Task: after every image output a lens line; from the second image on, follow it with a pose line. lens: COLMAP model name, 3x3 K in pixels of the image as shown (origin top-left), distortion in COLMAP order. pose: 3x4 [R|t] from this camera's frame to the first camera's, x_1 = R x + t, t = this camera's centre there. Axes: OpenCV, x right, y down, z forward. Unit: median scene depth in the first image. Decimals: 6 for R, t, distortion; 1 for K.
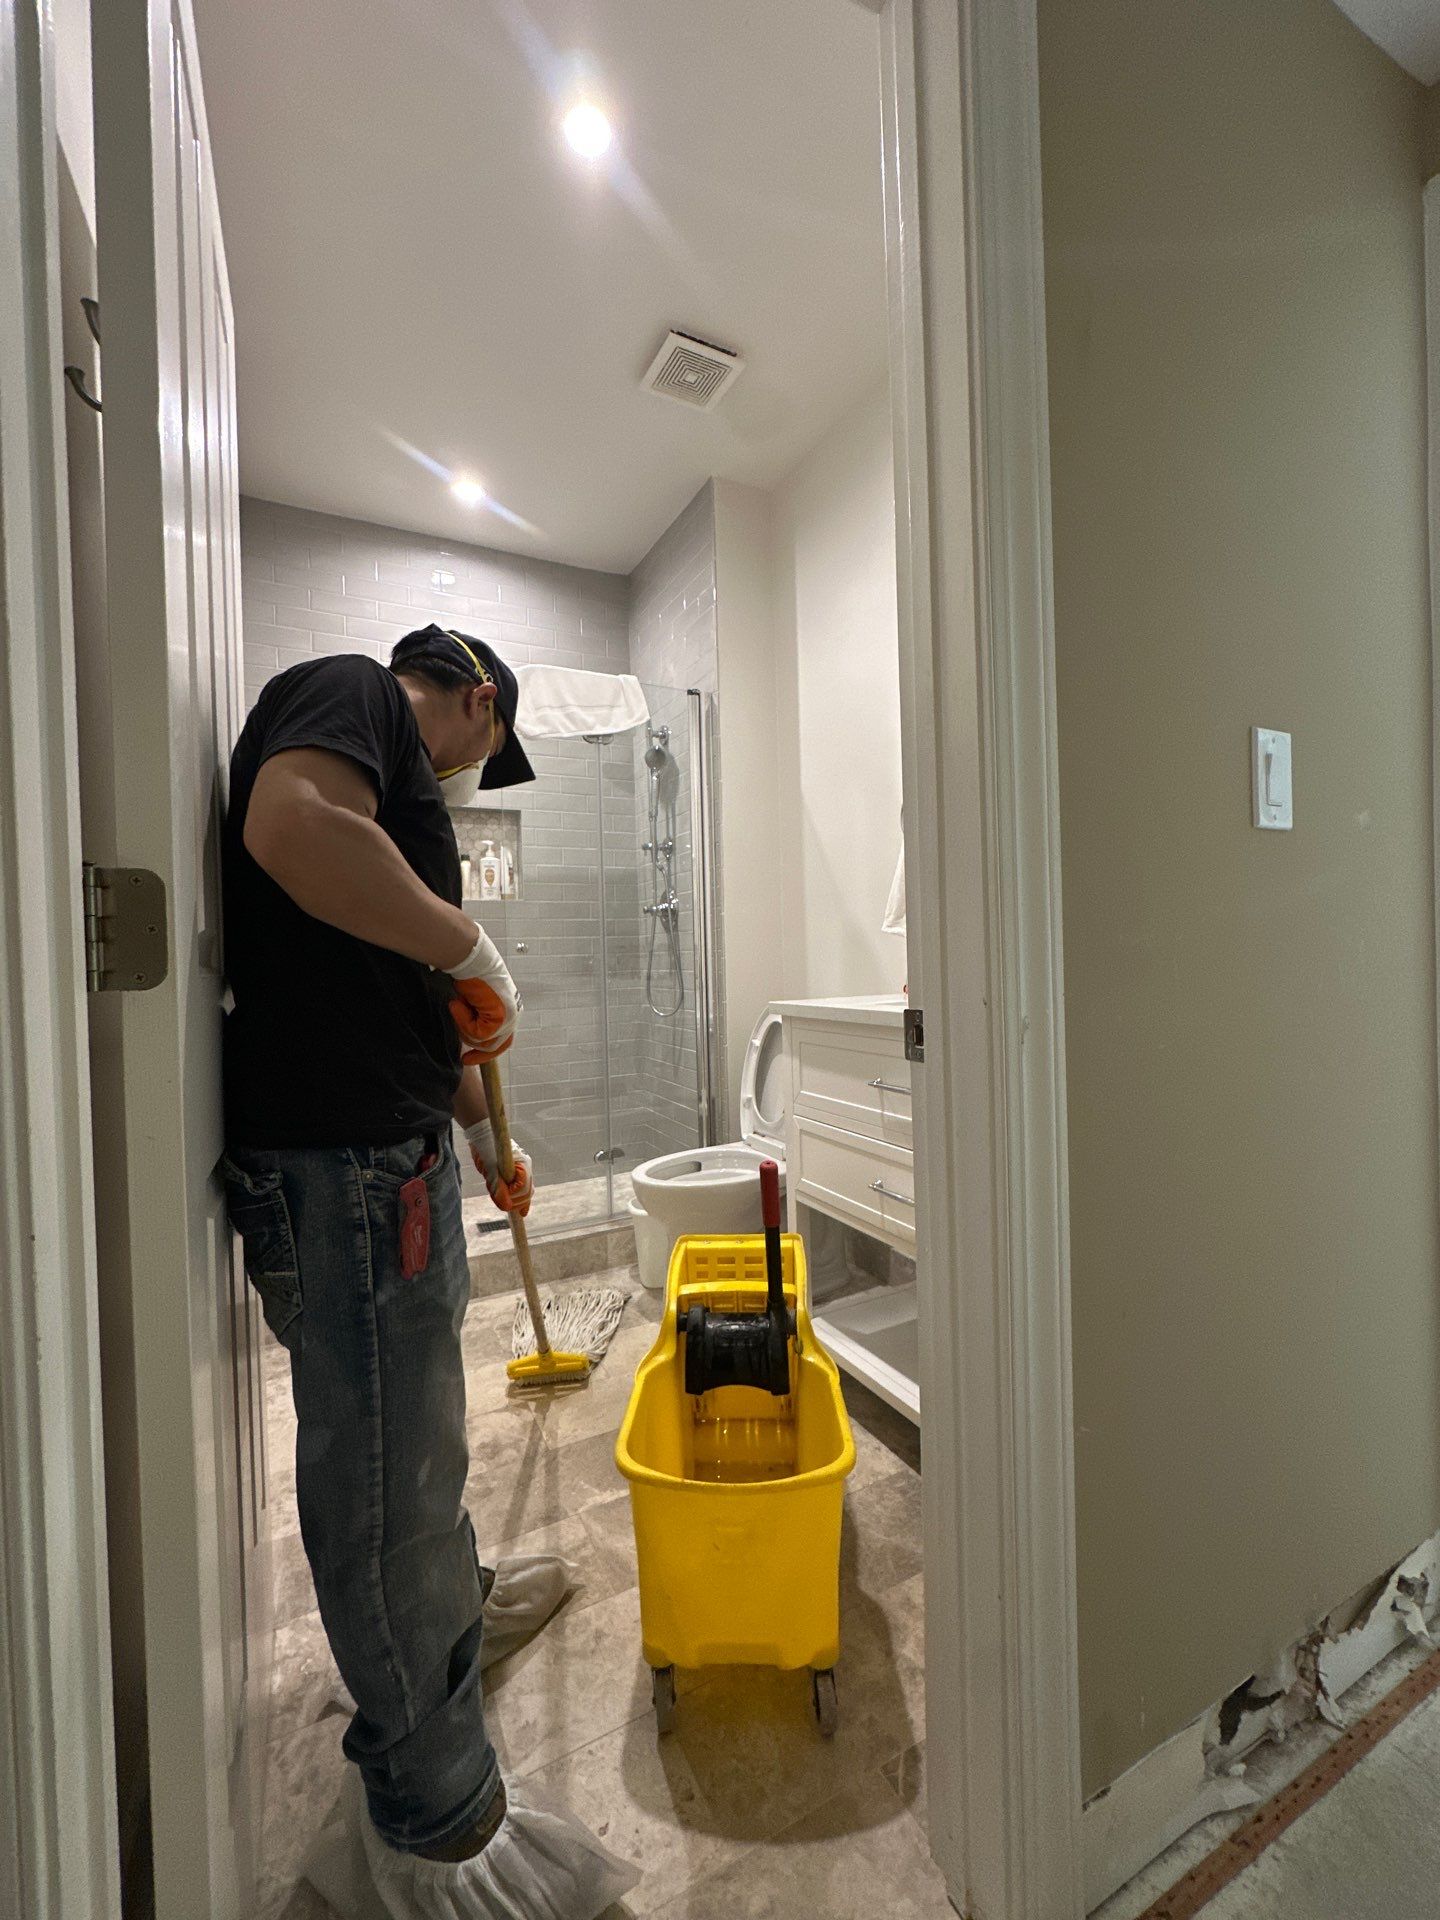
lens RADIAL K [[772.3, 0, 715.0], [0, 772.3, 959.7], [0, 0, 1]] dist [-0.001013, 0.000417]
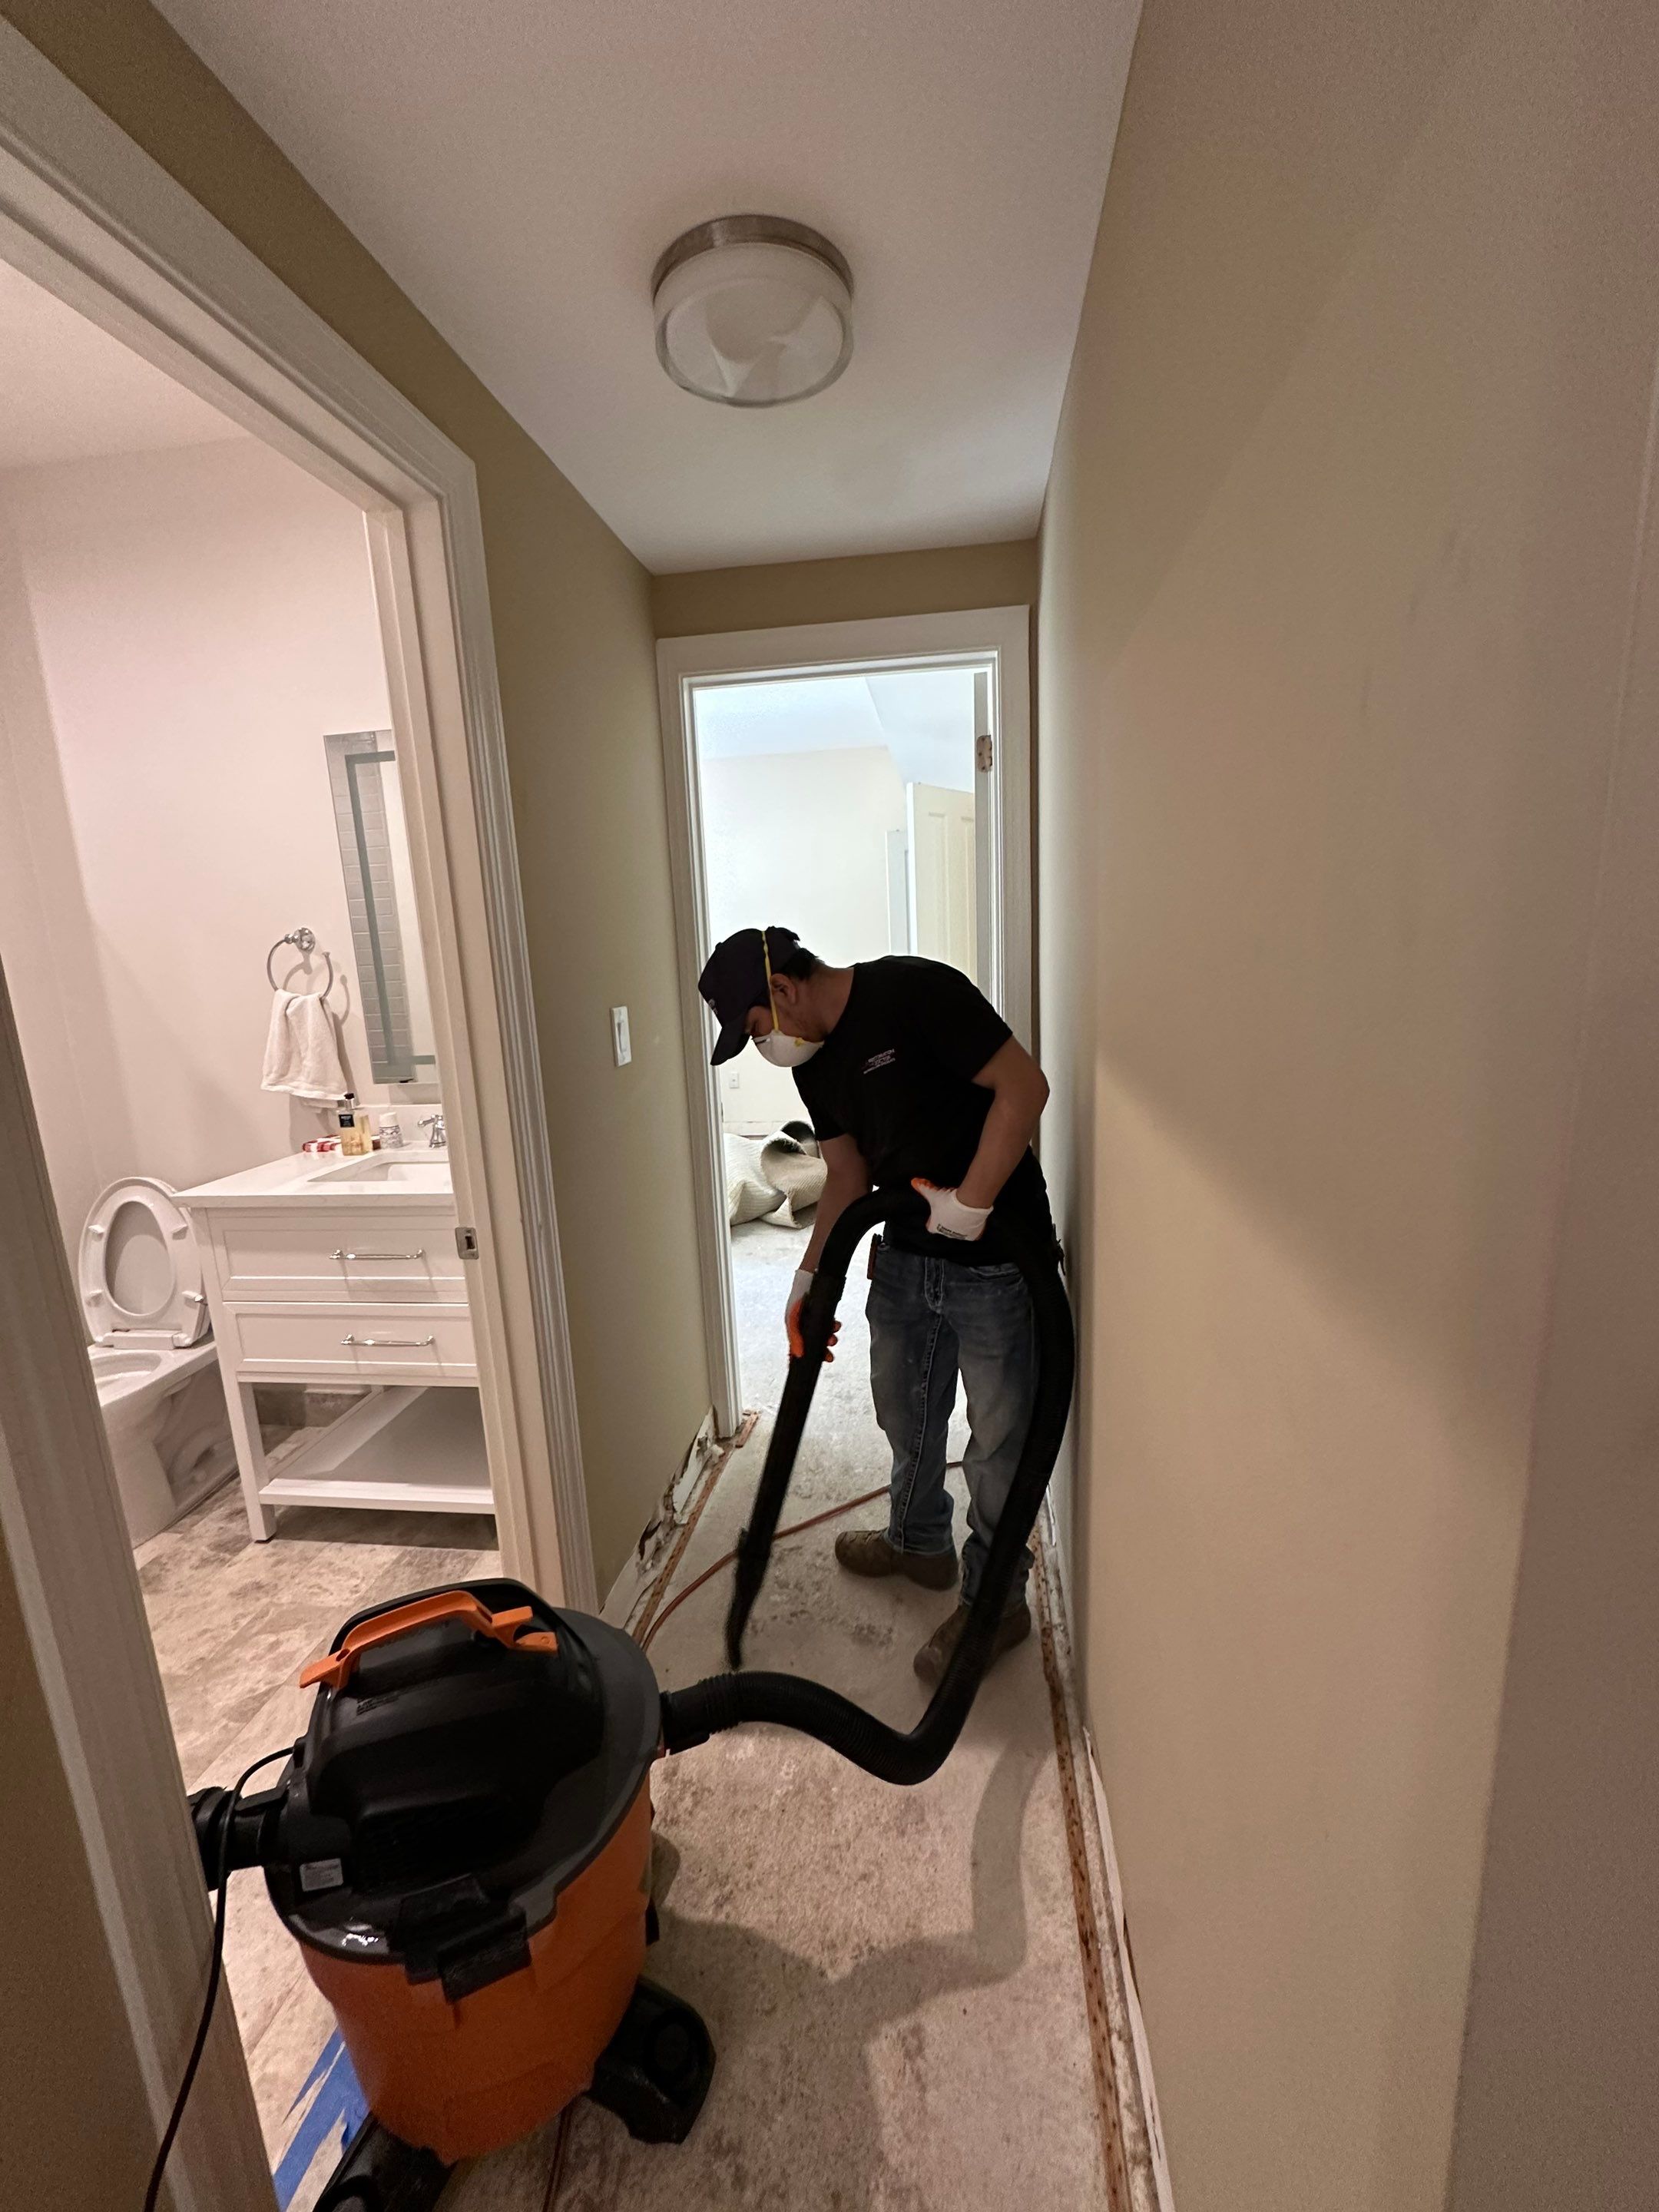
lens RADIAL K [[889.7, 0, 834.8], [0, 889.7, 1108.3], [0, 0, 1]] dist [-0.001013, 0.000417]
pose [[0.574670, -0.149574, 0.804600, -0.579840], [0.037495, 0.986936, 0.156690, -0.342387], [-0.817526, -0.059876, 0.572771, -0.494070]]
